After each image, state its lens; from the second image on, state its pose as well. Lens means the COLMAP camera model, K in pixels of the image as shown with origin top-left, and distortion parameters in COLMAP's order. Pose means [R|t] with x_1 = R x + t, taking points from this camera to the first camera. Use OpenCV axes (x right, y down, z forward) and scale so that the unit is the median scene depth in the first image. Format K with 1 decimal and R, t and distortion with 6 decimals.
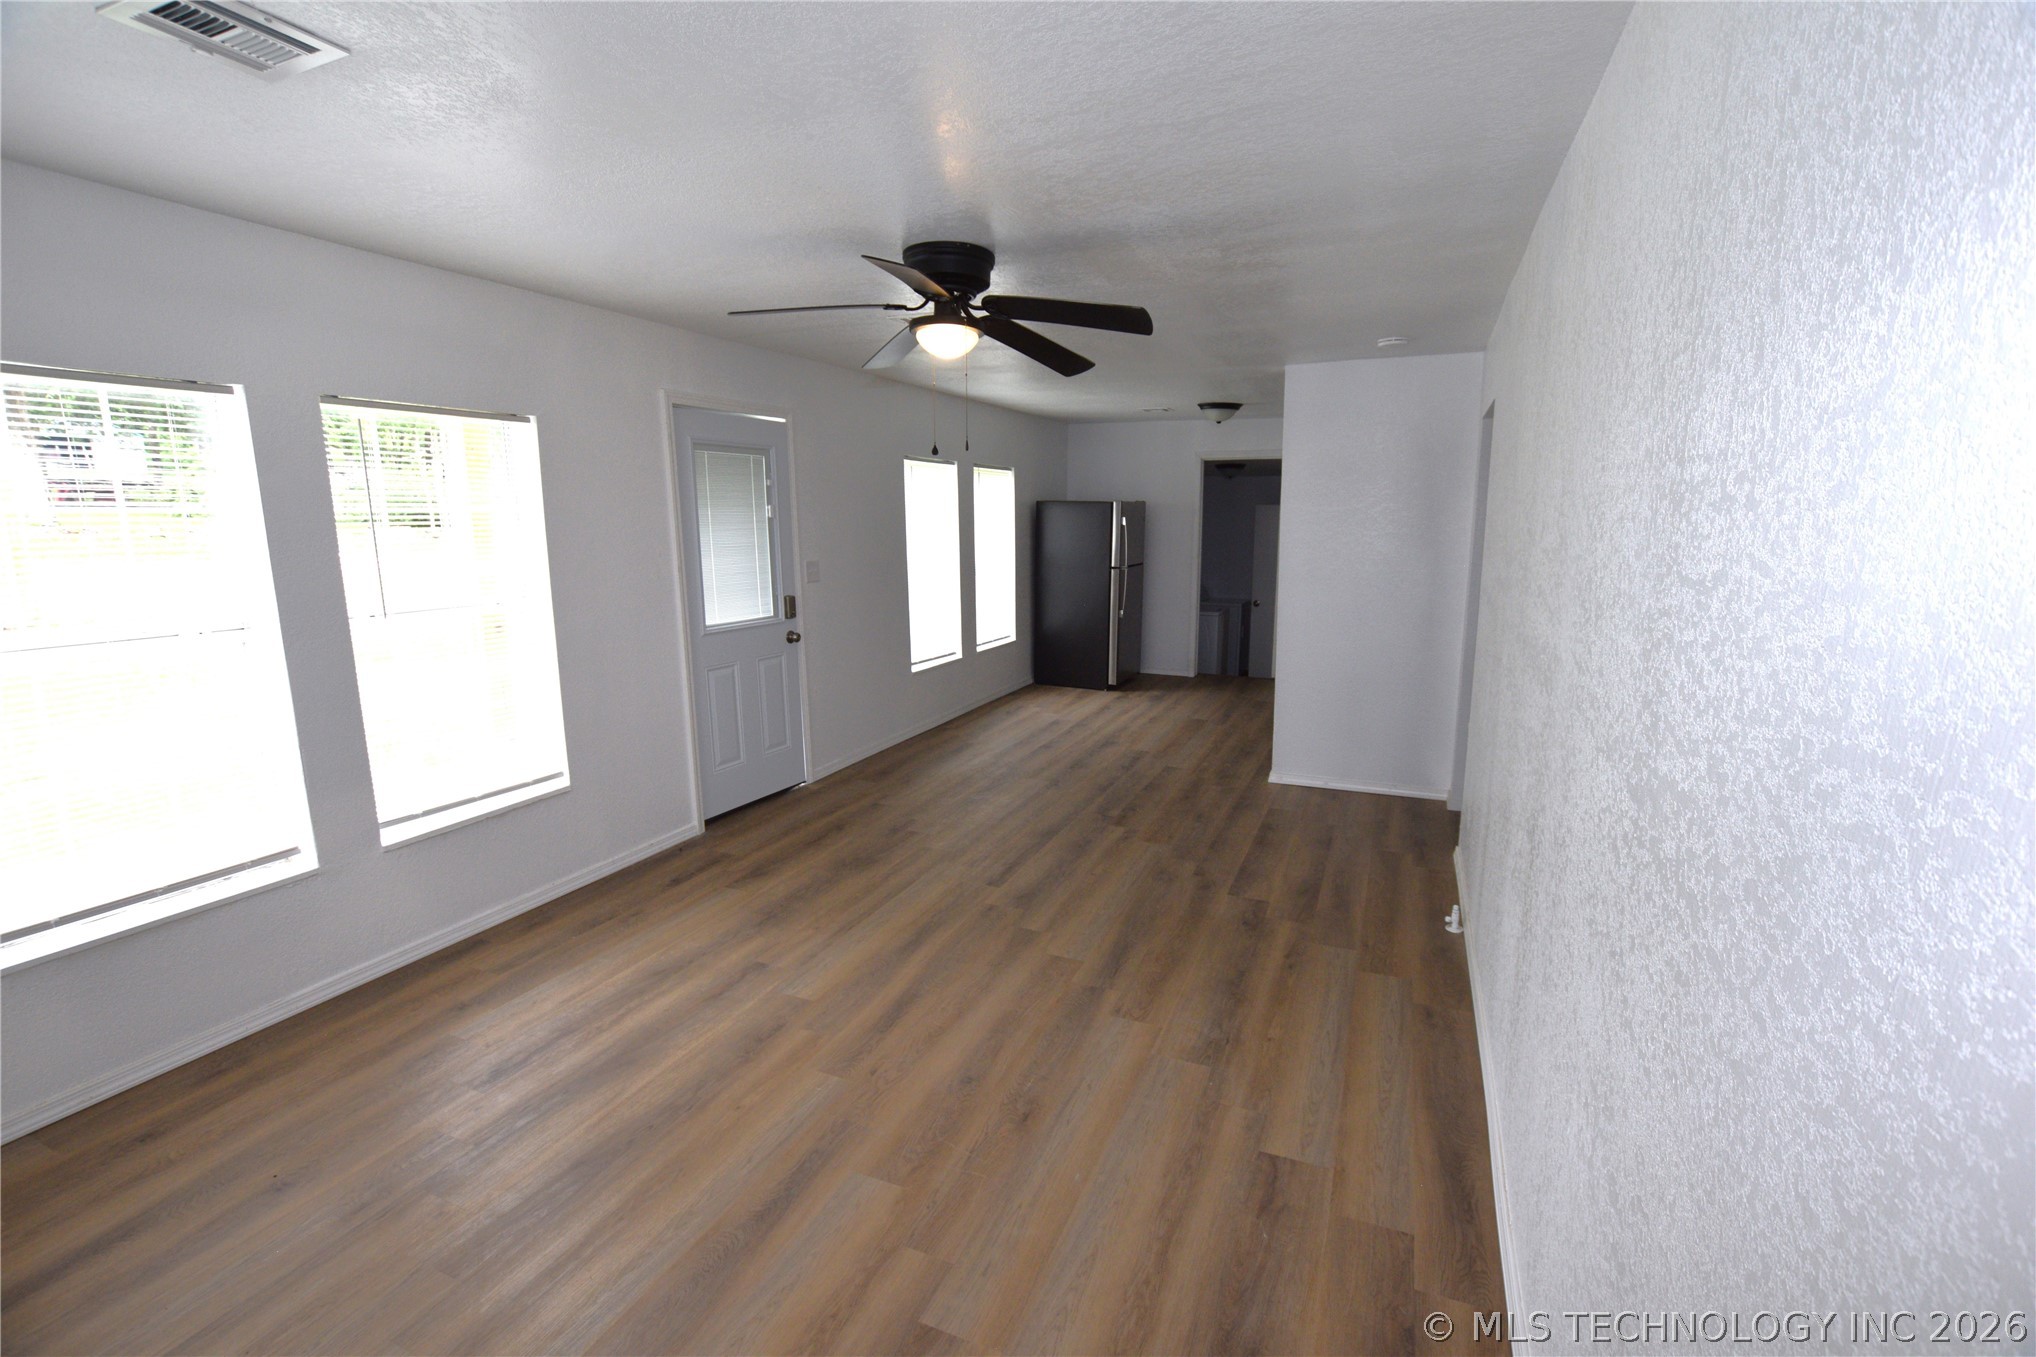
lens RADIAL K [[895.4, 0, 1026.8], [0, 895.4, 685.4], [0, 0, 1]] dist [-0.032932, 0.007491]
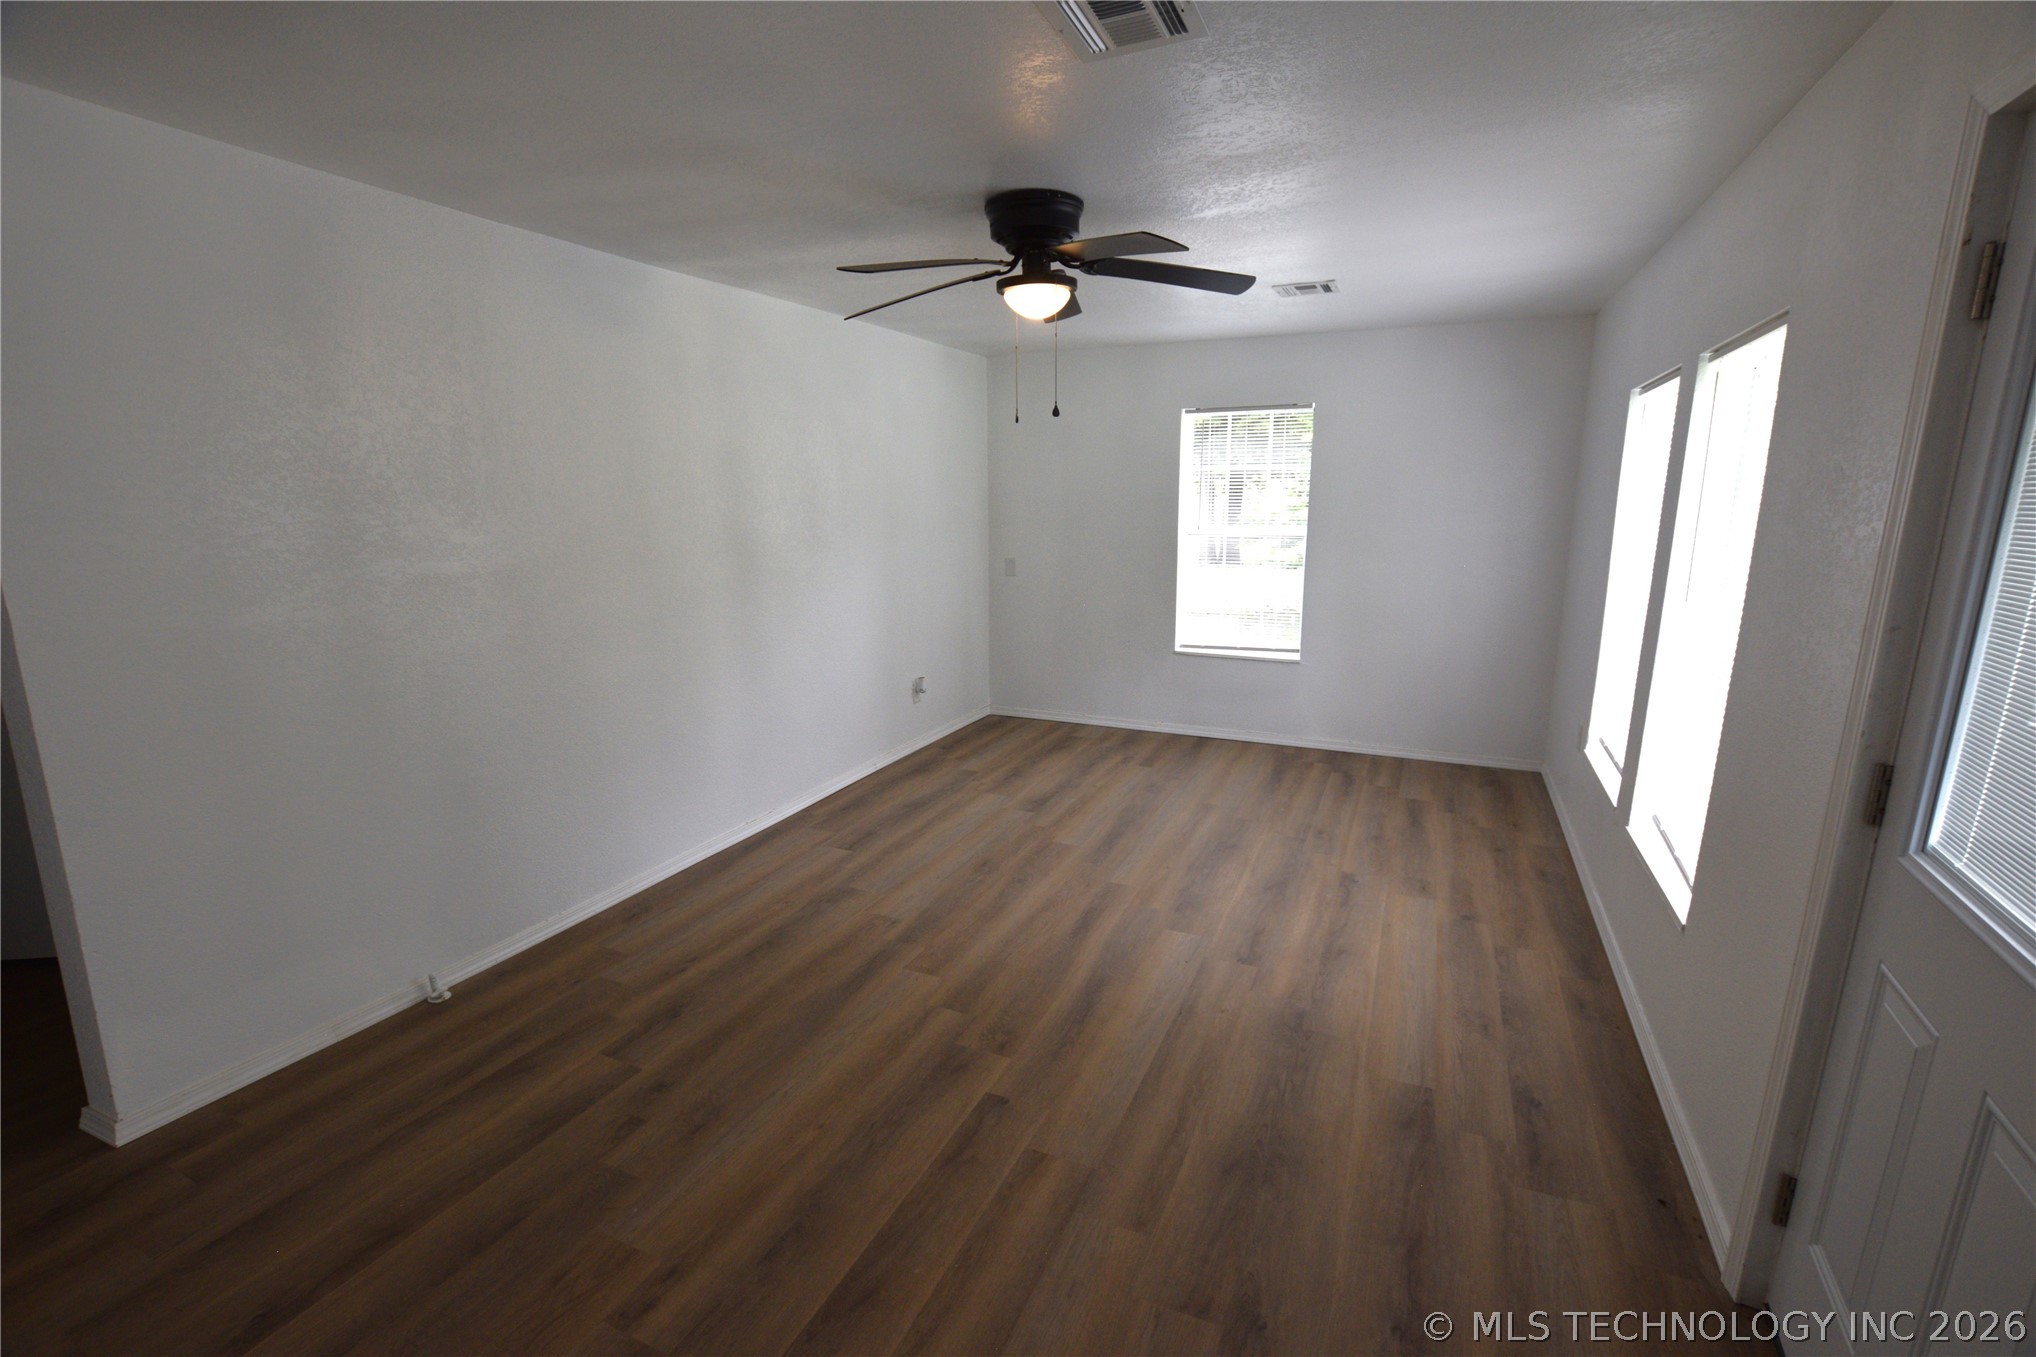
lens RADIAL K [[895.4, 0, 1026.8], [0, 895.4, 685.4], [0, 0, 1]] dist [-0.032932, 0.007491]
pose [[-0.999708, -0.000417, 0.024153, -0.076331], [0.008976, 0.921841, 0.387463, -0.284588], [-0.022427, 0.387567, -0.921569, 1.530354]]
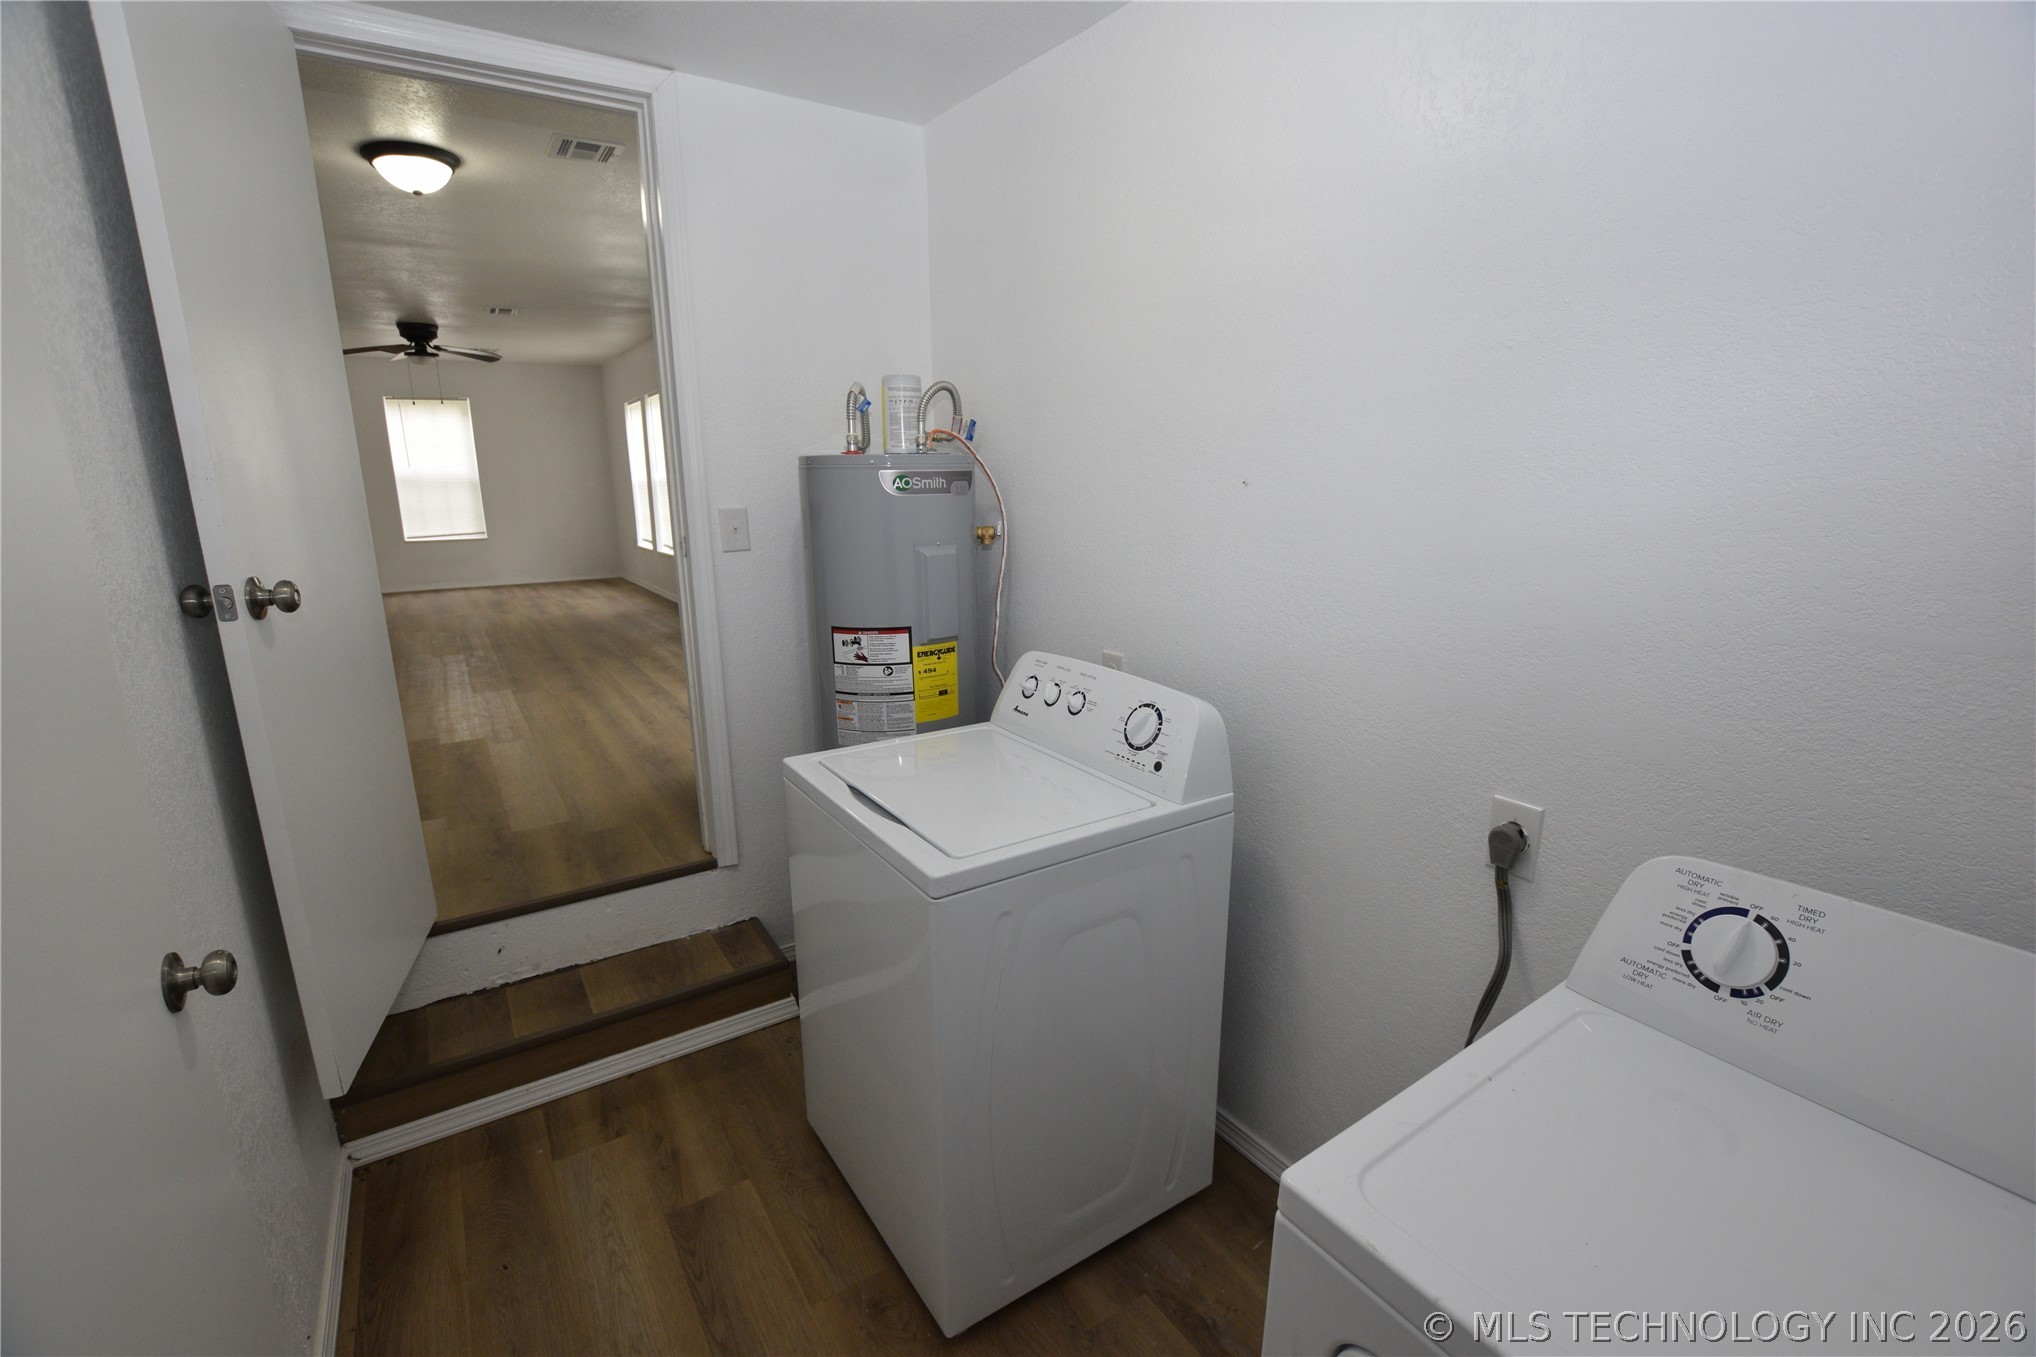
lens RADIAL K [[895.4, 0, 1026.8], [0, 895.4, 685.4], [0, 0, 1]] dist [-0.032932, 0.007491]
pose [[-0.548447, 0.195143, -0.813096, 0.892396], [-0.145702, 0.935209, 0.322729, -0.437908], [0.823393, 0.295470, -0.484480, 2.948971]]
